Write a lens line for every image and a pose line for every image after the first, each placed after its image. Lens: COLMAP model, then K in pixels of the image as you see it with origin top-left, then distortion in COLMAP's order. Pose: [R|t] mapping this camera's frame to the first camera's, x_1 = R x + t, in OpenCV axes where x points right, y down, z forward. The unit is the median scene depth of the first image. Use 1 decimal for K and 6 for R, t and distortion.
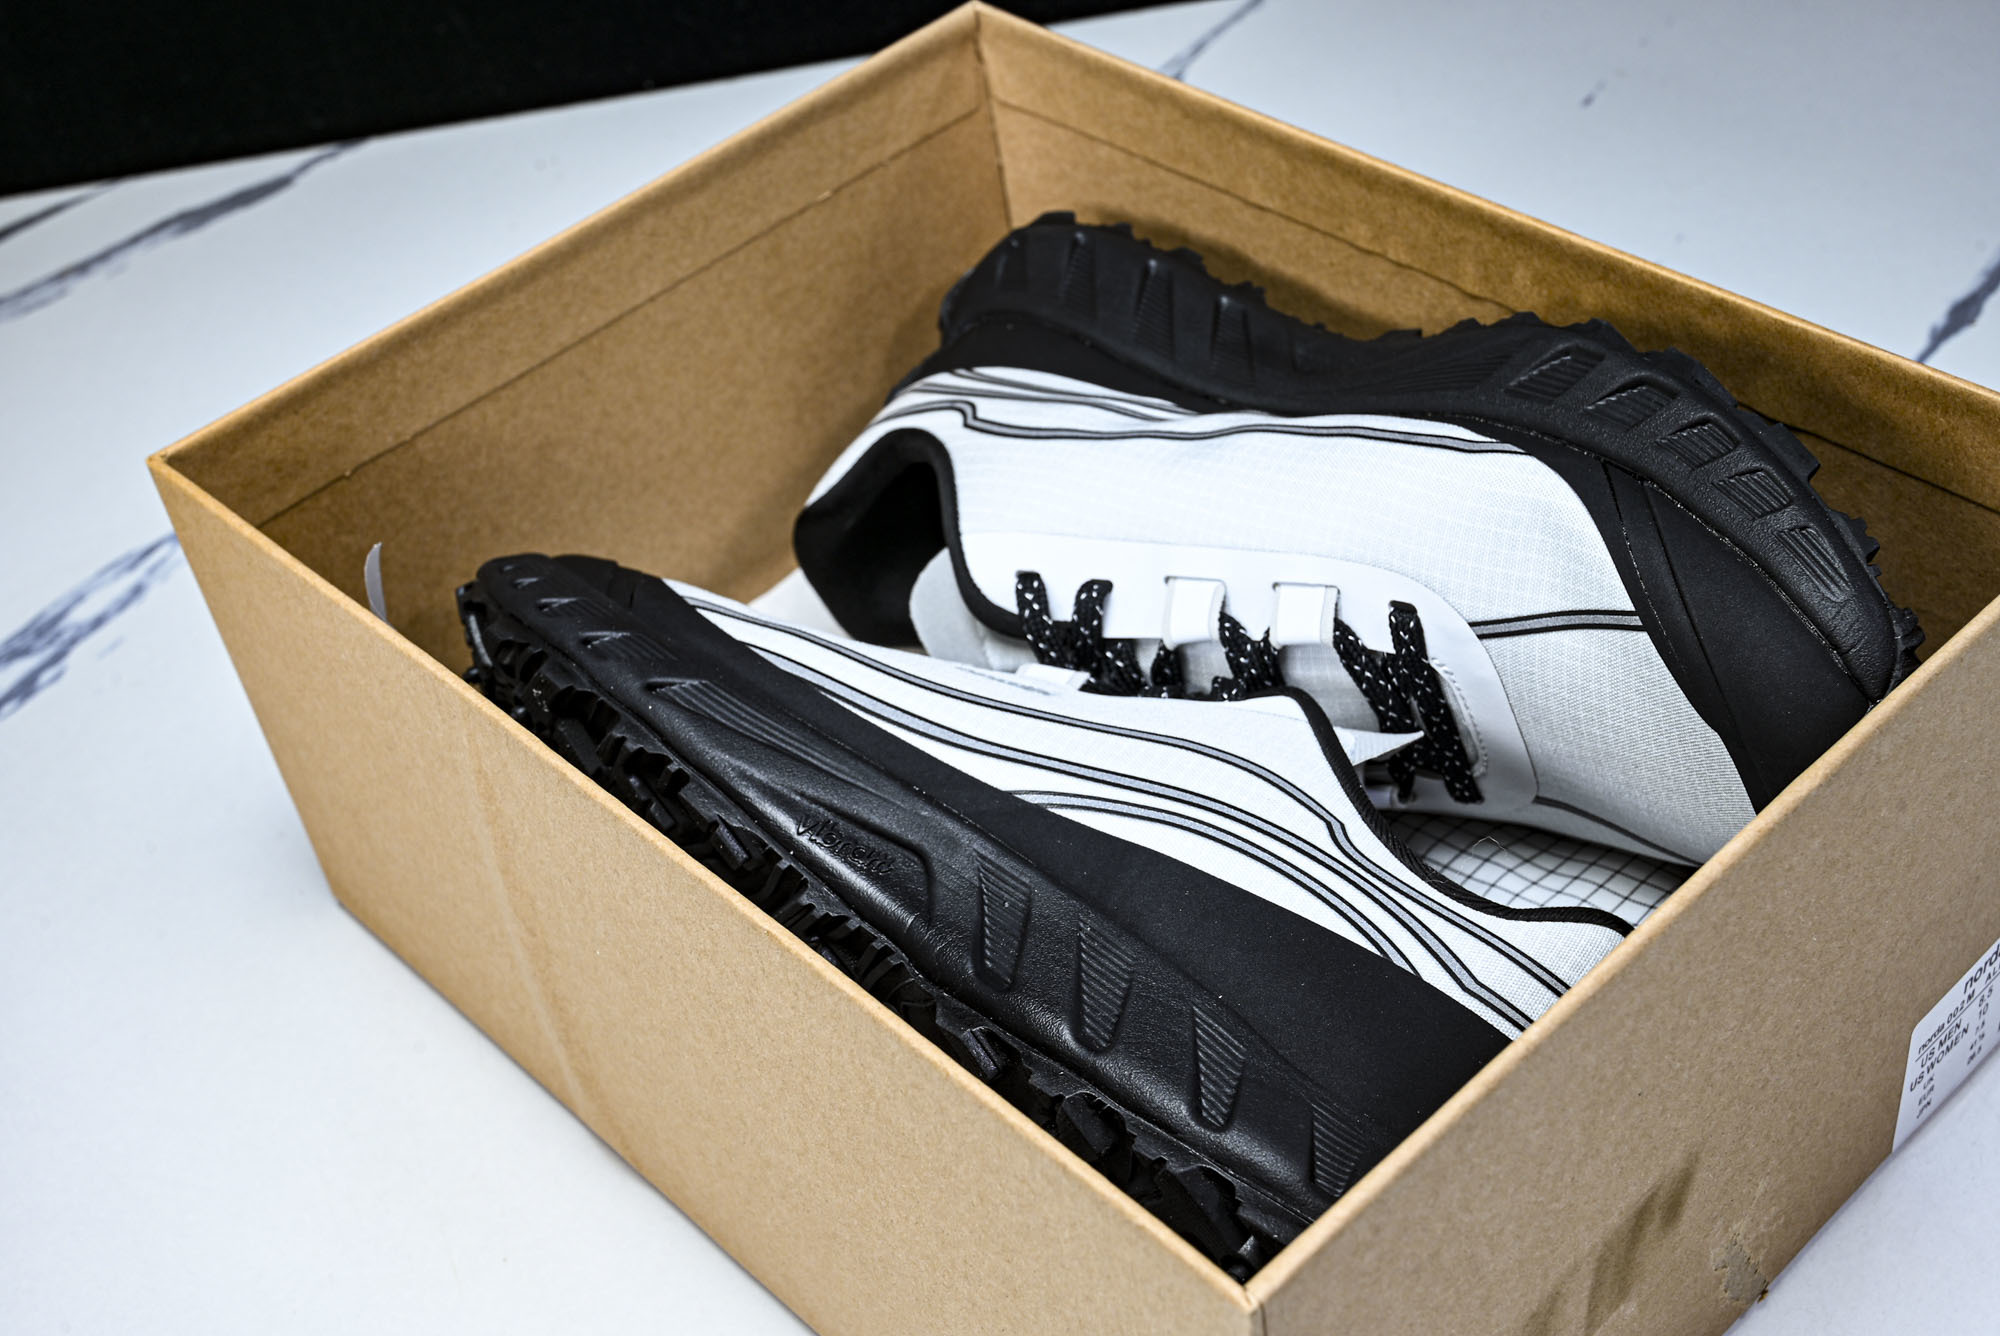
lens RADIAL K [[2508.3, 0, 1000.0], [0, 2508.3, 668.0], [0, 0, 1]] dist [0.005044, -0.044948]
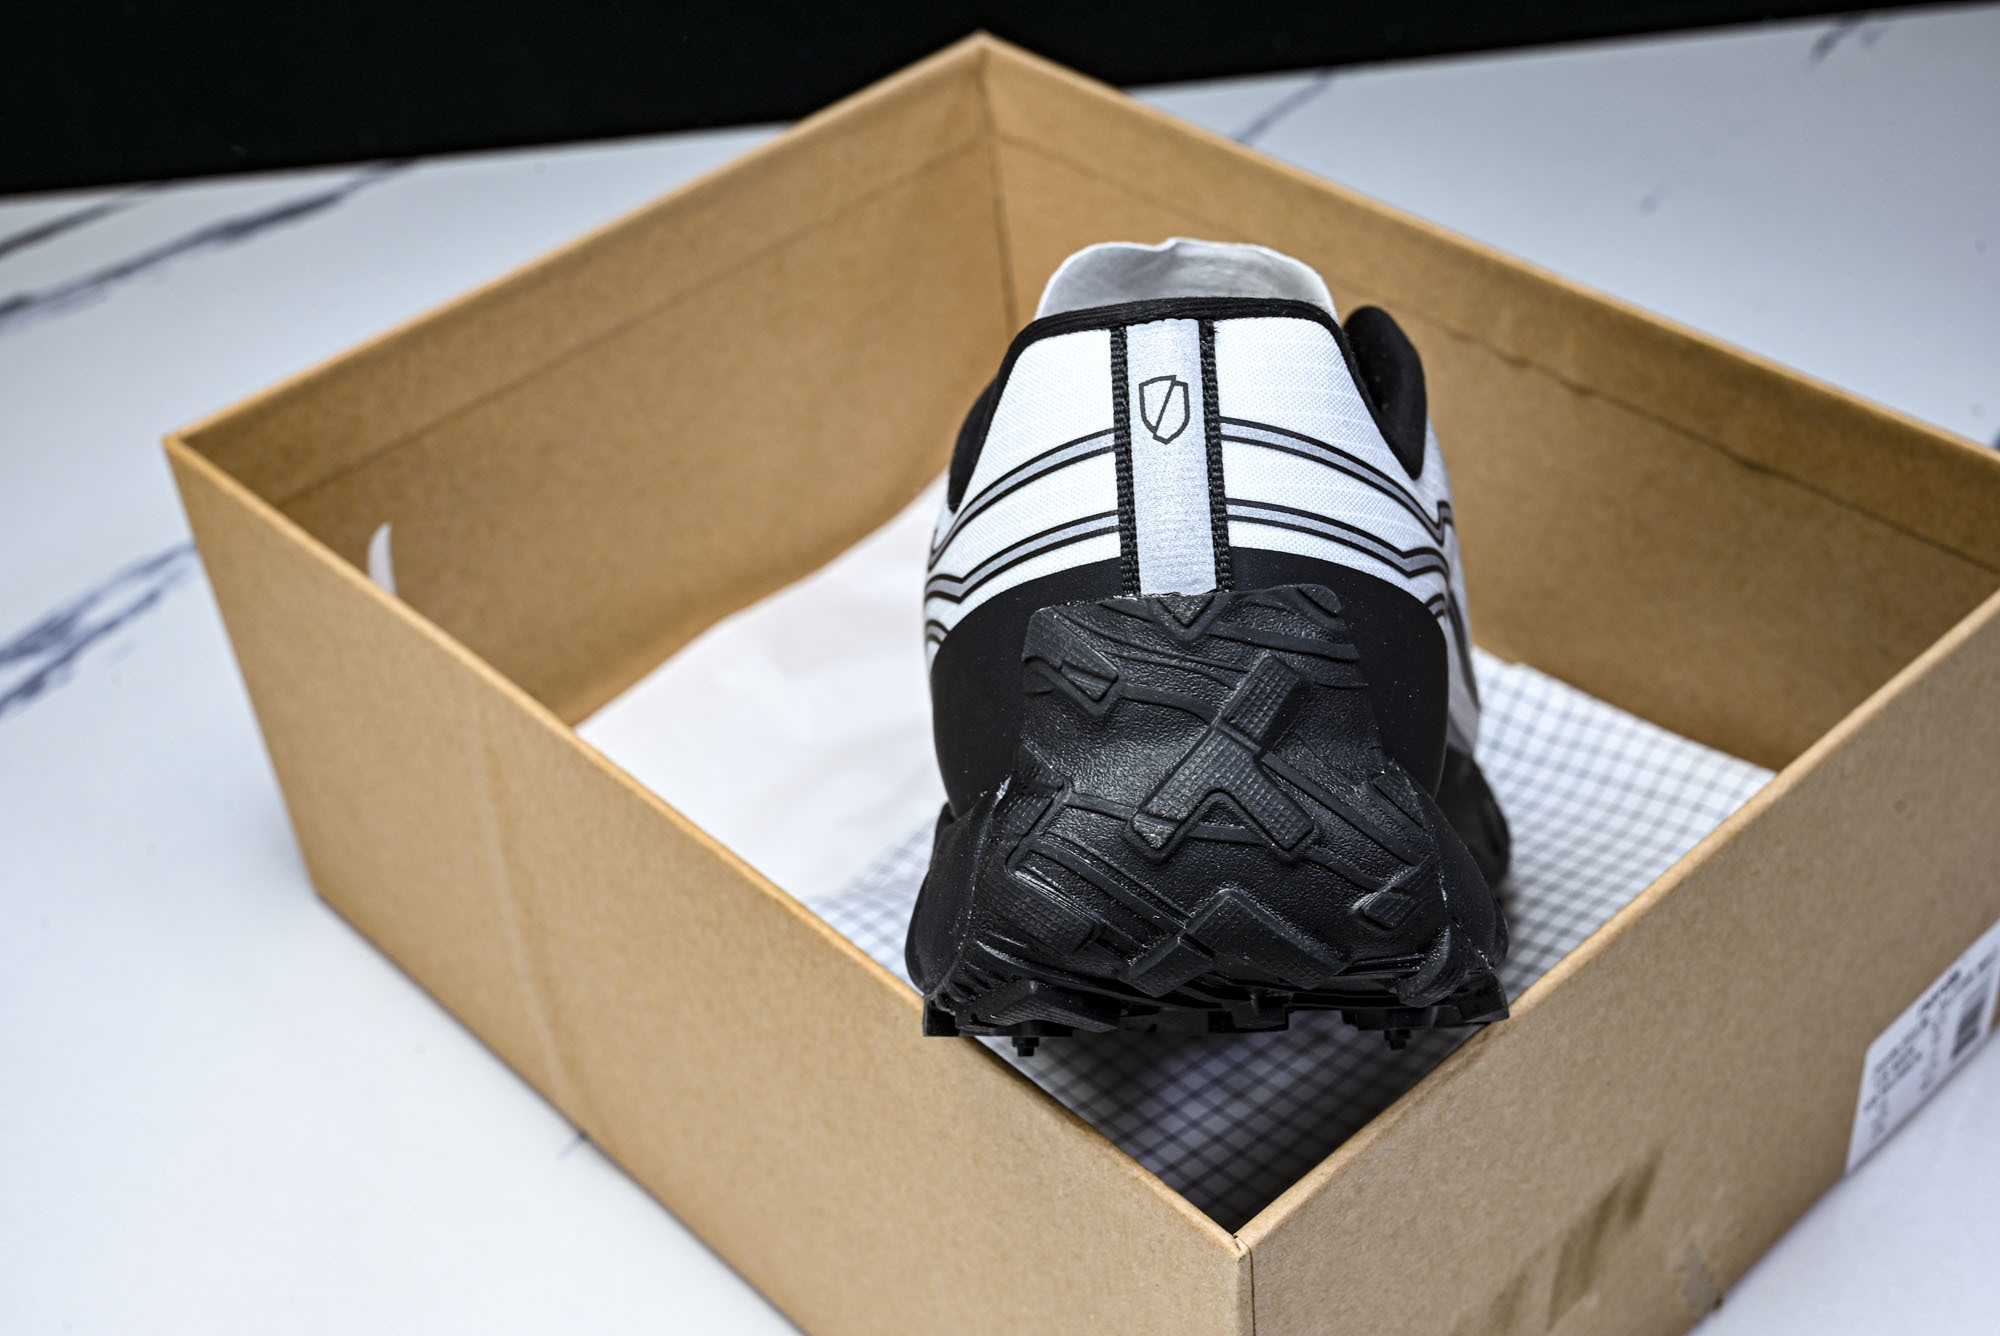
lens RADIAL K [[2649.9, 0, 1000.0], [0, 2649.9, 668.0], [0, 0, 1]] dist [-0.001422, 0.049587]
pose [[0.998814, 0.037844, 0.030648, -0.037227], [-0.036562, 0.998475, -0.041355, 0.050934], [-0.032166, 0.040185, 0.998674, -0.097811]]
